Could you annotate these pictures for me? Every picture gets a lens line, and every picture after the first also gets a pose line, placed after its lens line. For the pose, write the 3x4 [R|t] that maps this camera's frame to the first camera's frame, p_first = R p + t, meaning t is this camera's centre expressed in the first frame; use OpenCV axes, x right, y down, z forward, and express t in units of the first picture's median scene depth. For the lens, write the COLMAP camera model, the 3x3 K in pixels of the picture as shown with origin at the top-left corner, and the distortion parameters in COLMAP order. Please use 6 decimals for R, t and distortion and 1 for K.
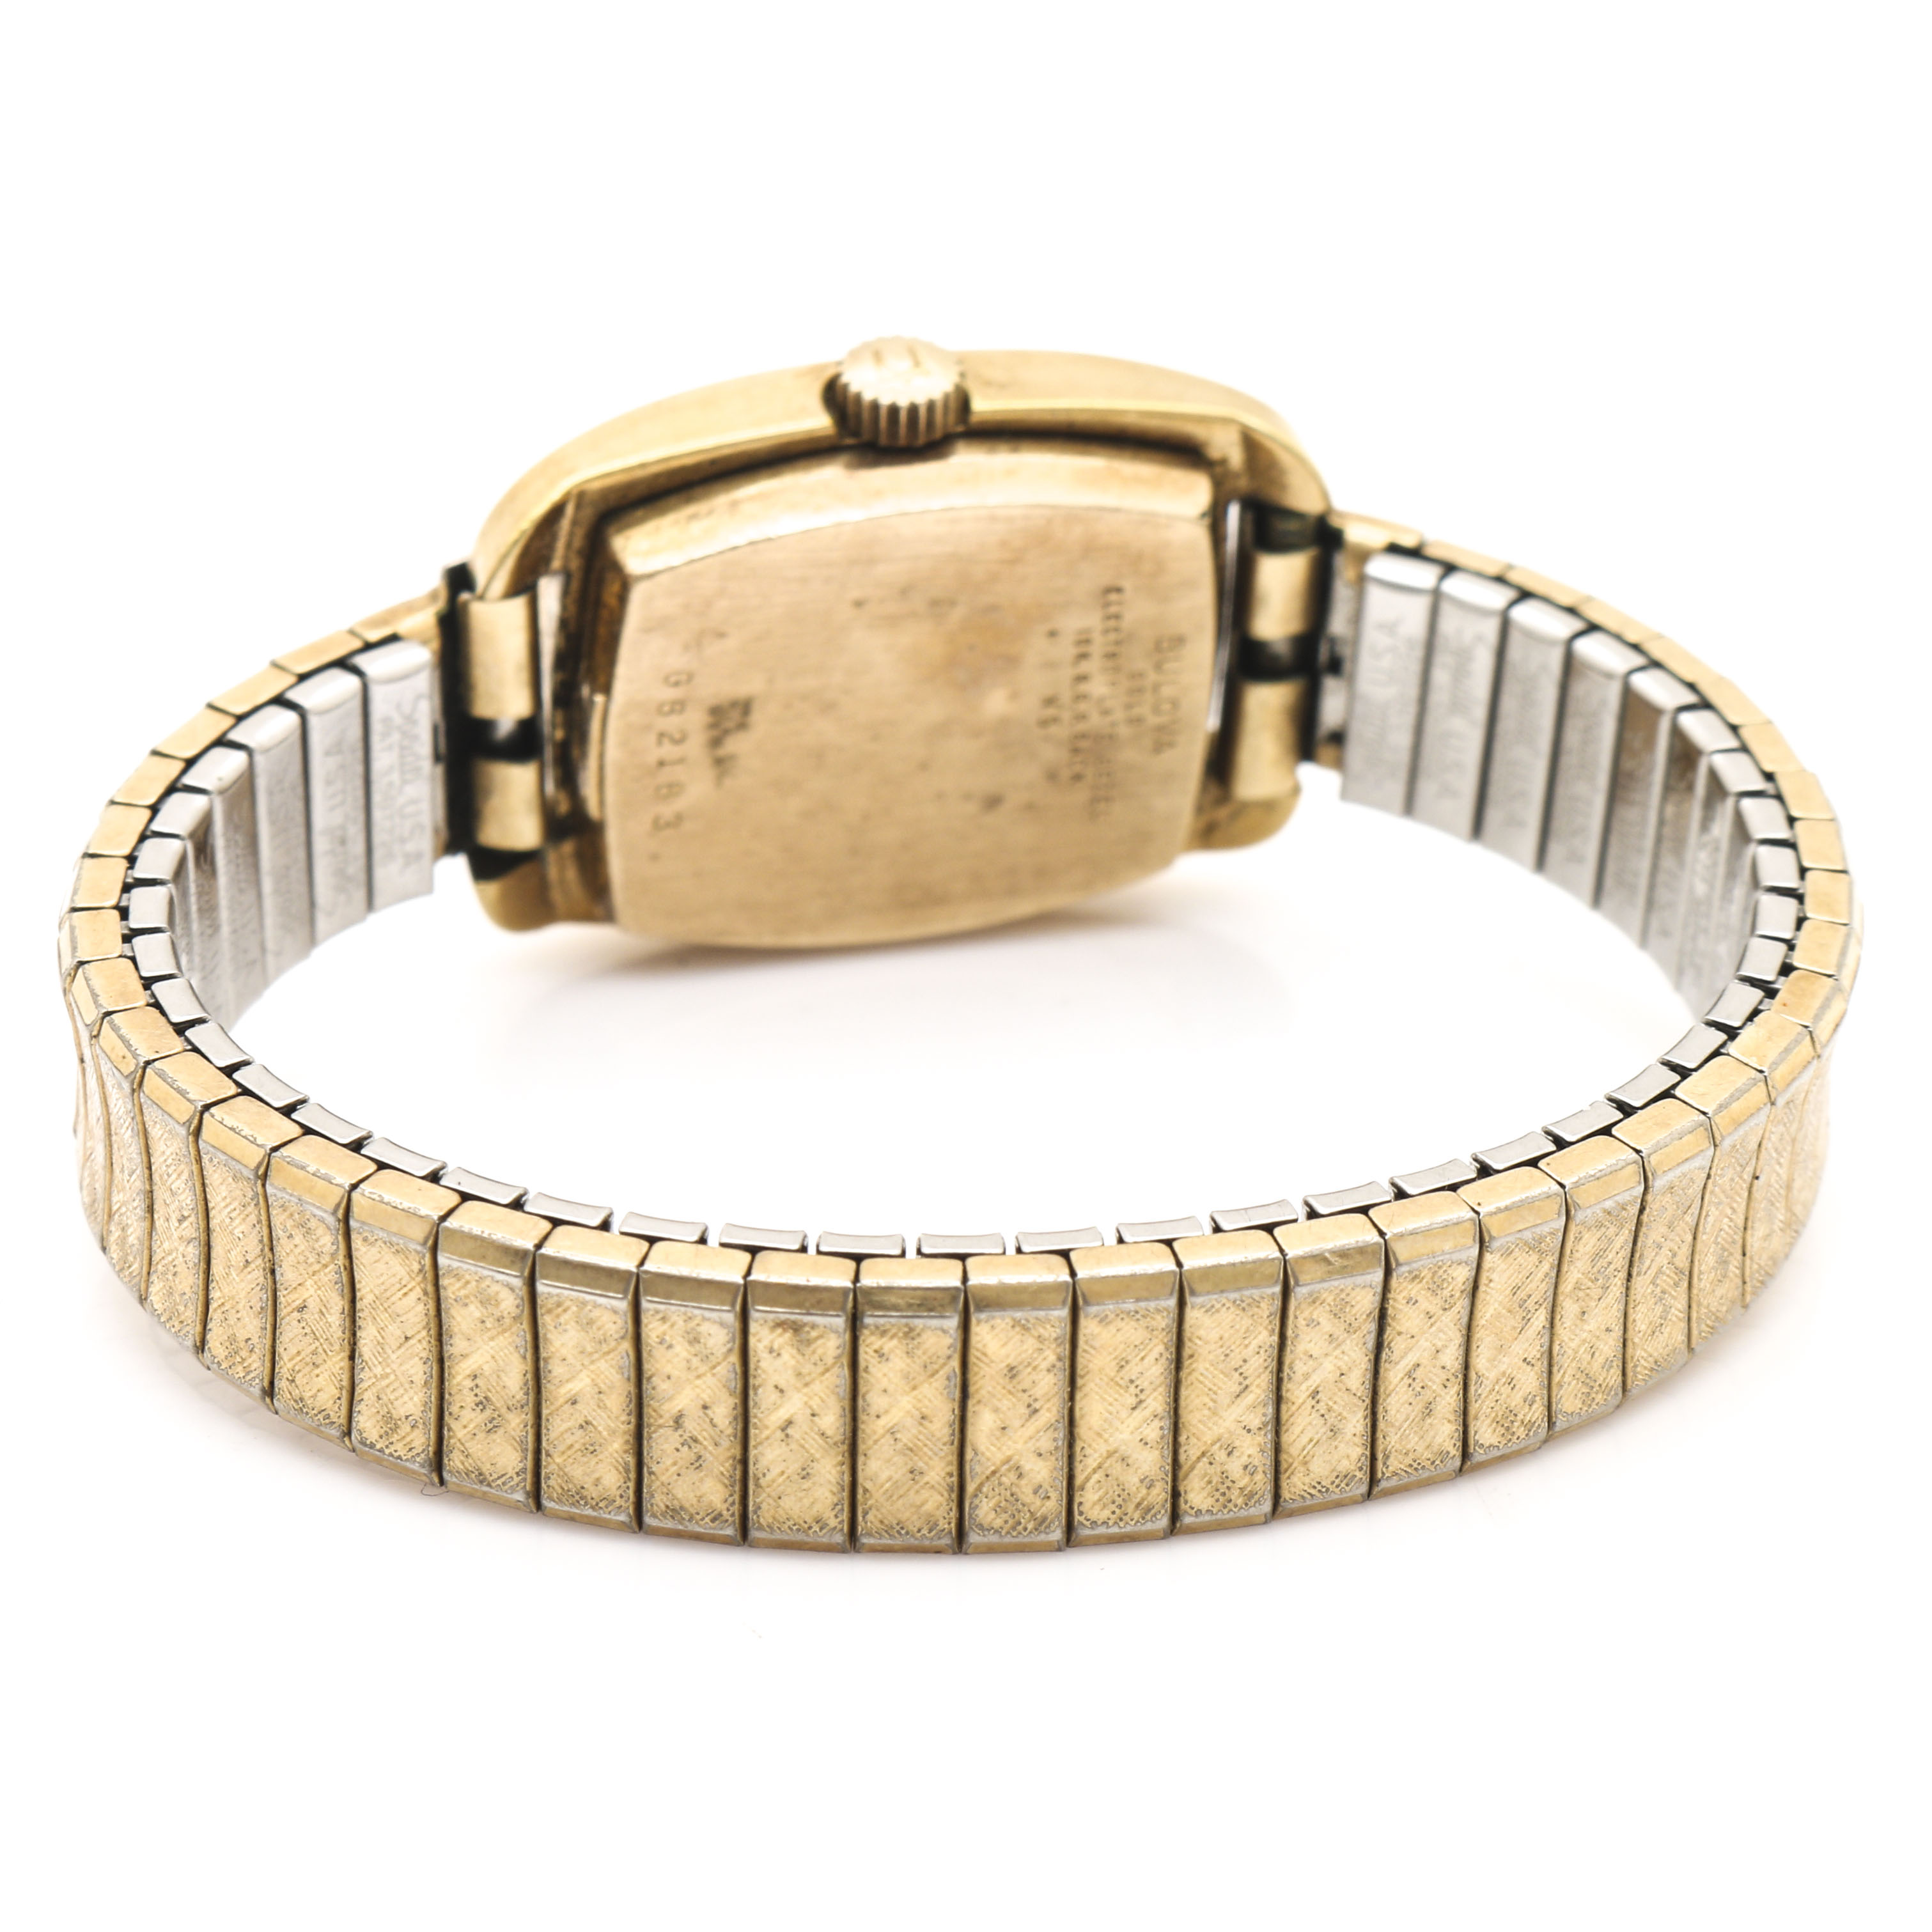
lens RADIAL K [[12991.2, 0, 965.3], [0, 12991.2, 1009.5], [0, 0, 1]] dist [-0.063932, 2.742173]
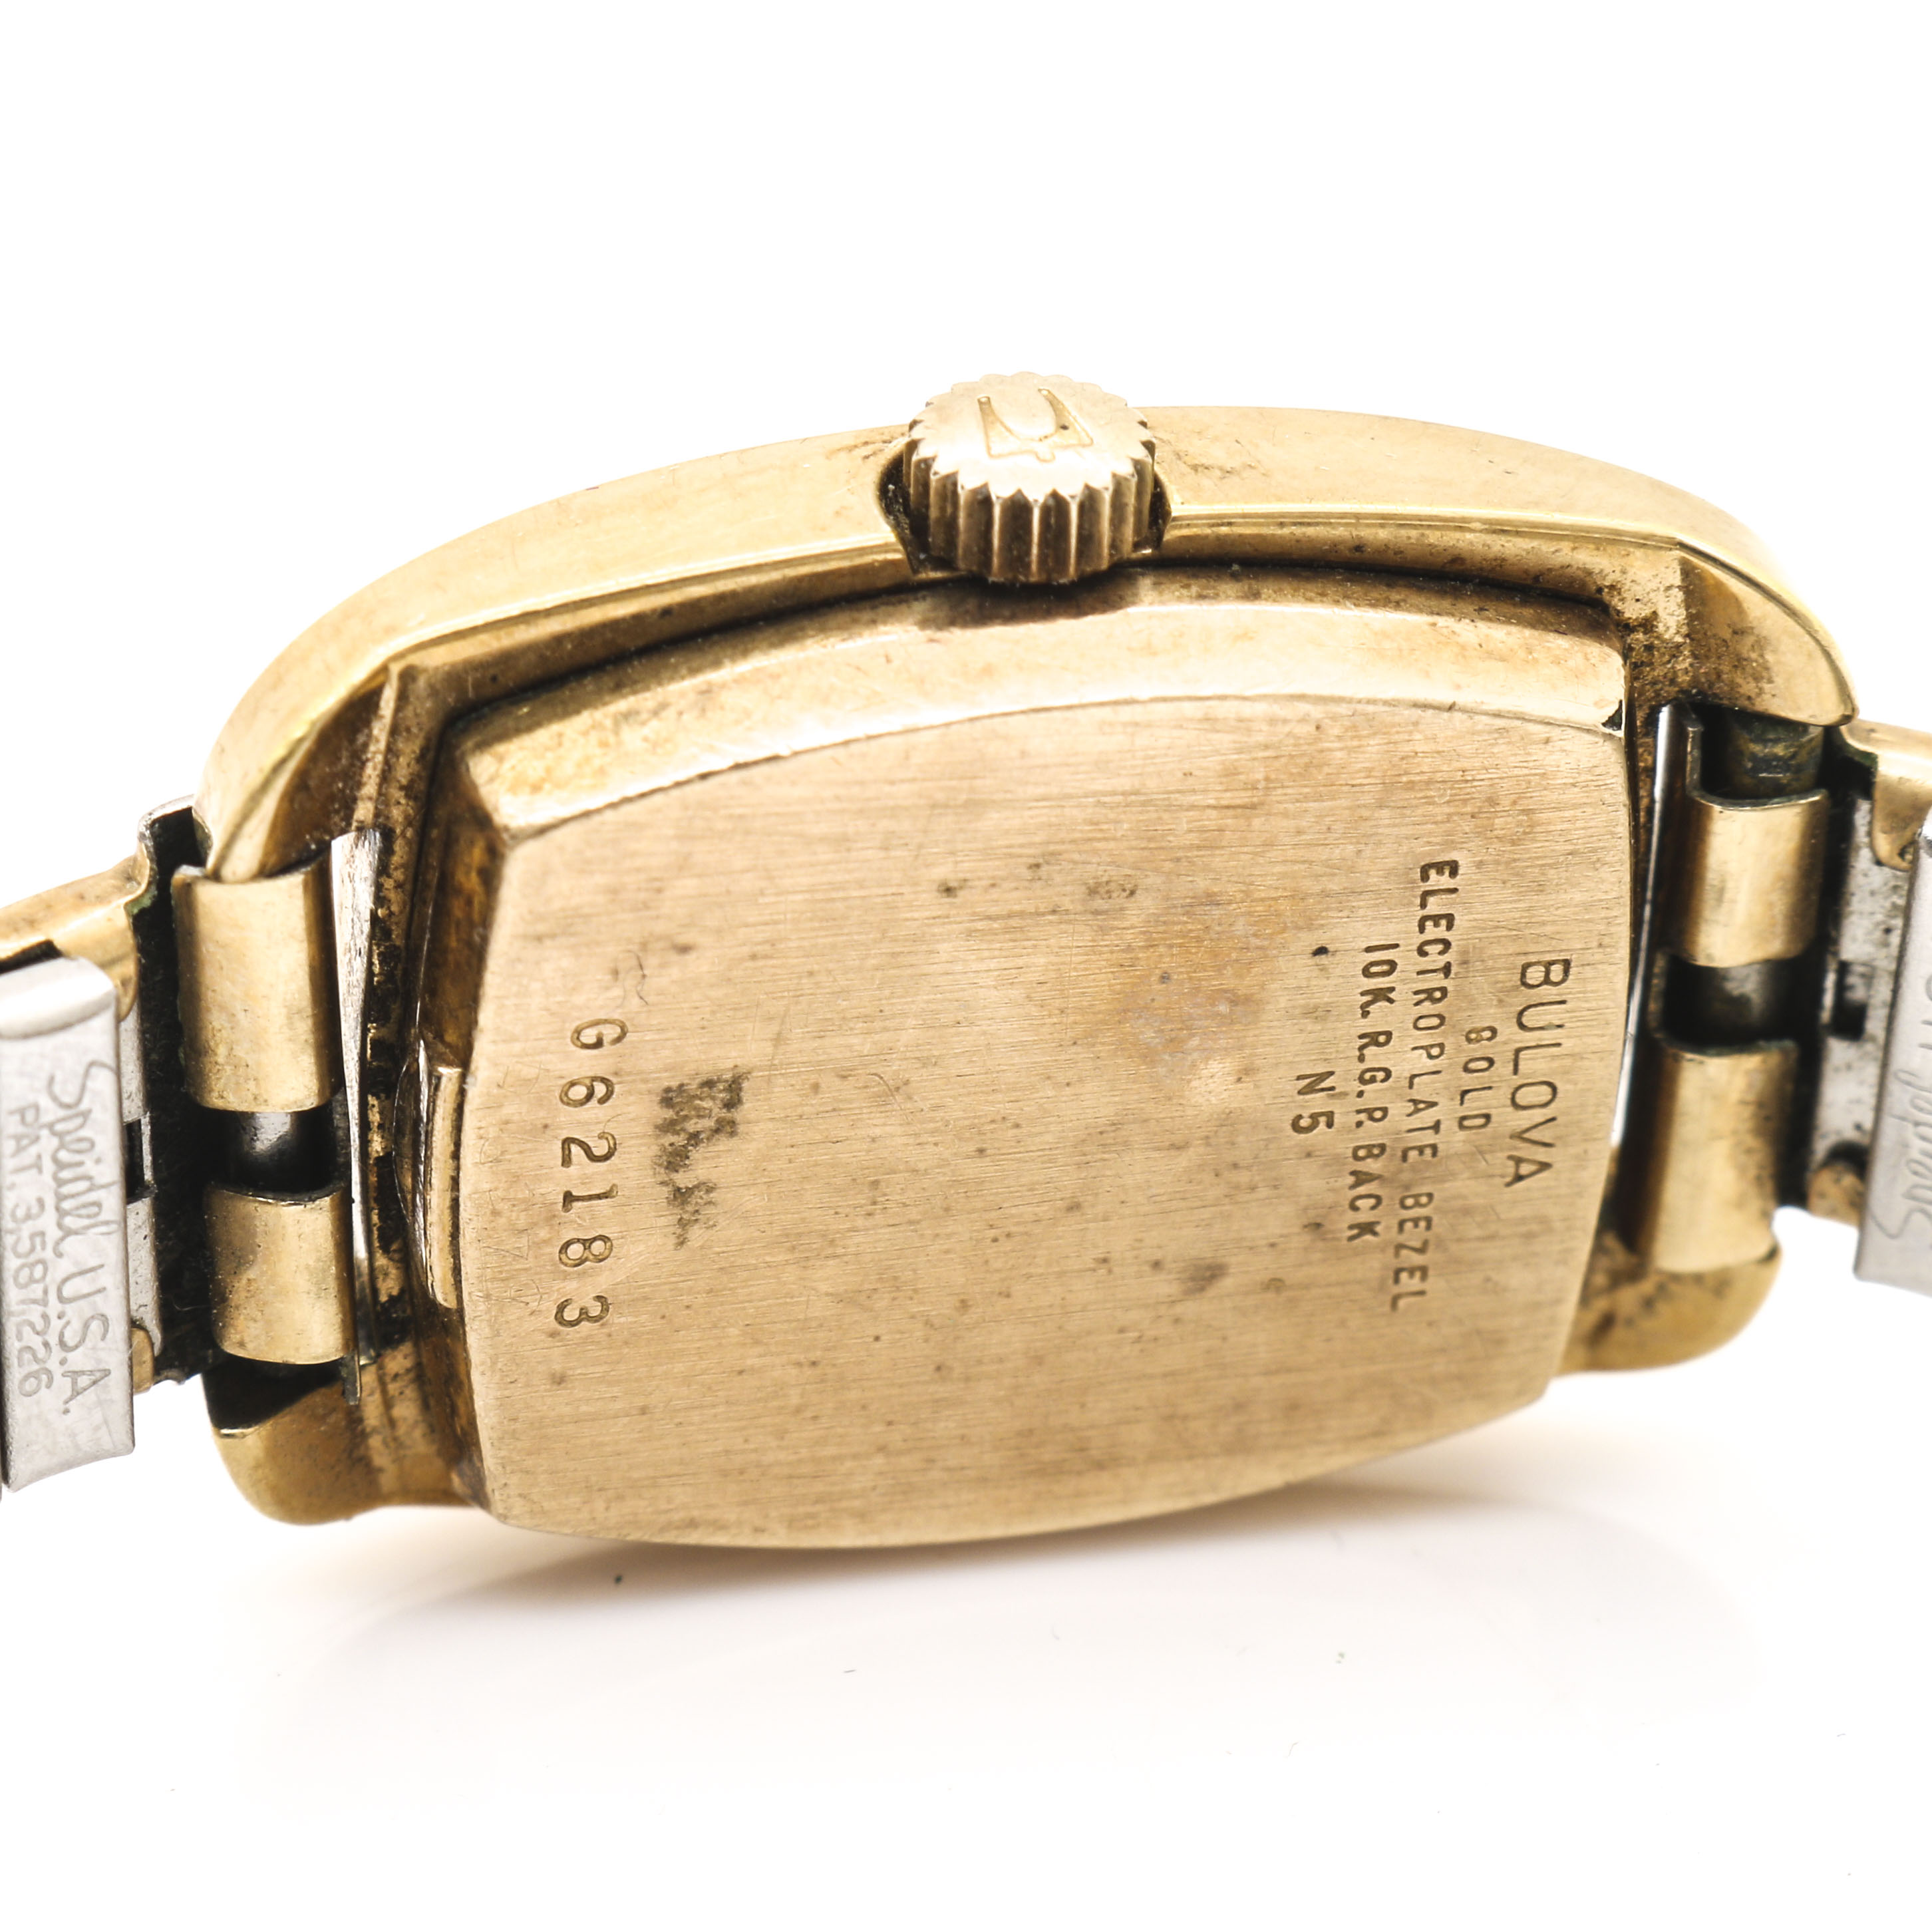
lens RADIAL K [[12991.2, 0, 965.3], [0, 12991.2, 1009.5], [0, 0, 1]] dist [-0.063932, 2.742173]
pose [[0.999968, 0.001194, -0.007896, -0.003472], [-0.001519, 0.999142, -0.041393, -0.005041], [0.007840, 0.041404, 0.999112, 0.481703]]
